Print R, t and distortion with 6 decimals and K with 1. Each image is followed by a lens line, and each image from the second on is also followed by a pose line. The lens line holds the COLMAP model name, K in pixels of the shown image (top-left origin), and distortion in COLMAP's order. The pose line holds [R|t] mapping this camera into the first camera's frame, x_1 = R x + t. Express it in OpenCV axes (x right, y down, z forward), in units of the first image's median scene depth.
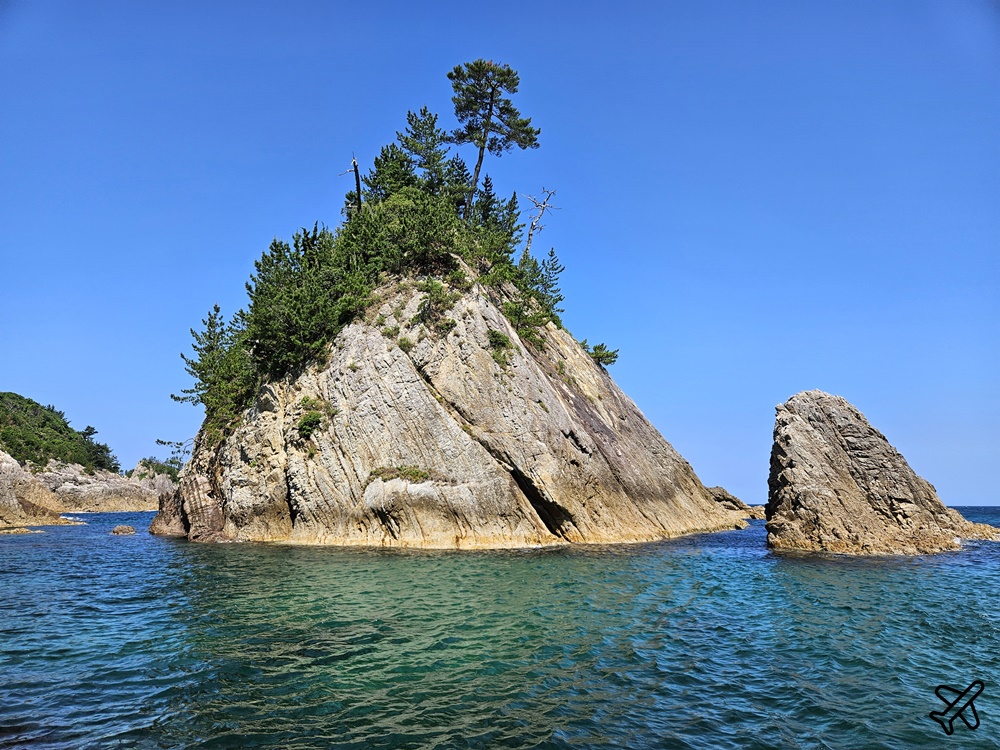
lens RADIAL K [[665.2, 0, 503.8], [0, 665.2, 384.2], [0, 0, 1]] dist [0.093990, -0.076967]
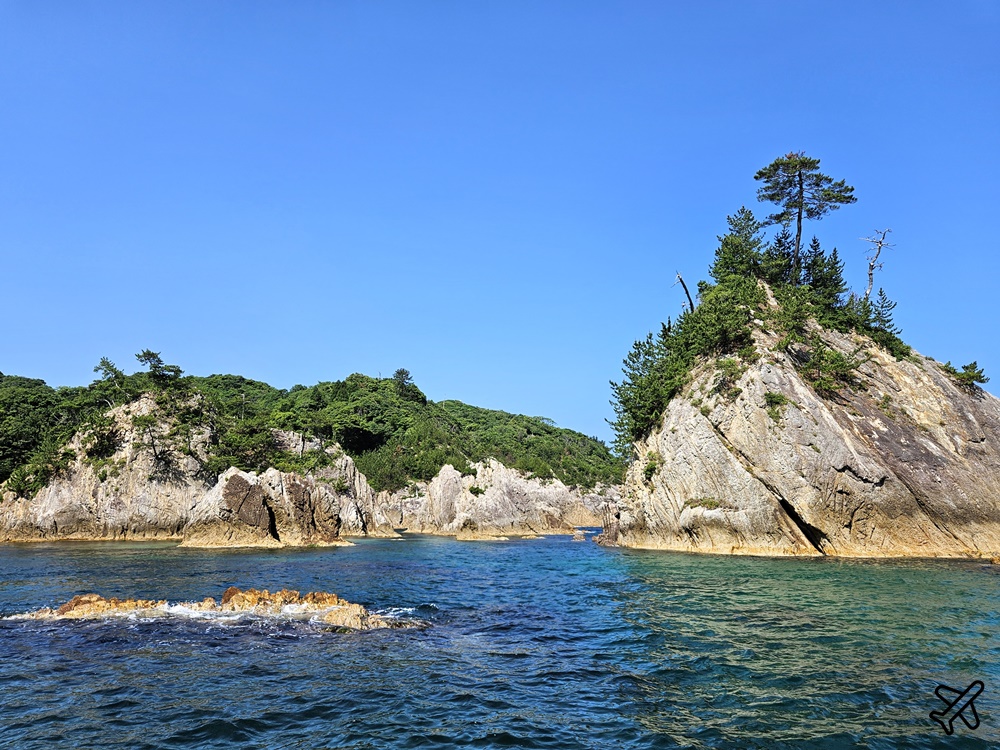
lens RADIAL K [[665.2, 0, 503.8], [0, 665.2, 384.2], [0, 0, 1]] dist [0.093990, -0.076967]
pose [[0.749083, -0.132842, -0.649020, 0.471755], [0.116678, 0.990830, -0.068136, -0.069227], [0.652120, -0.024687, 0.757714, -0.366740]]
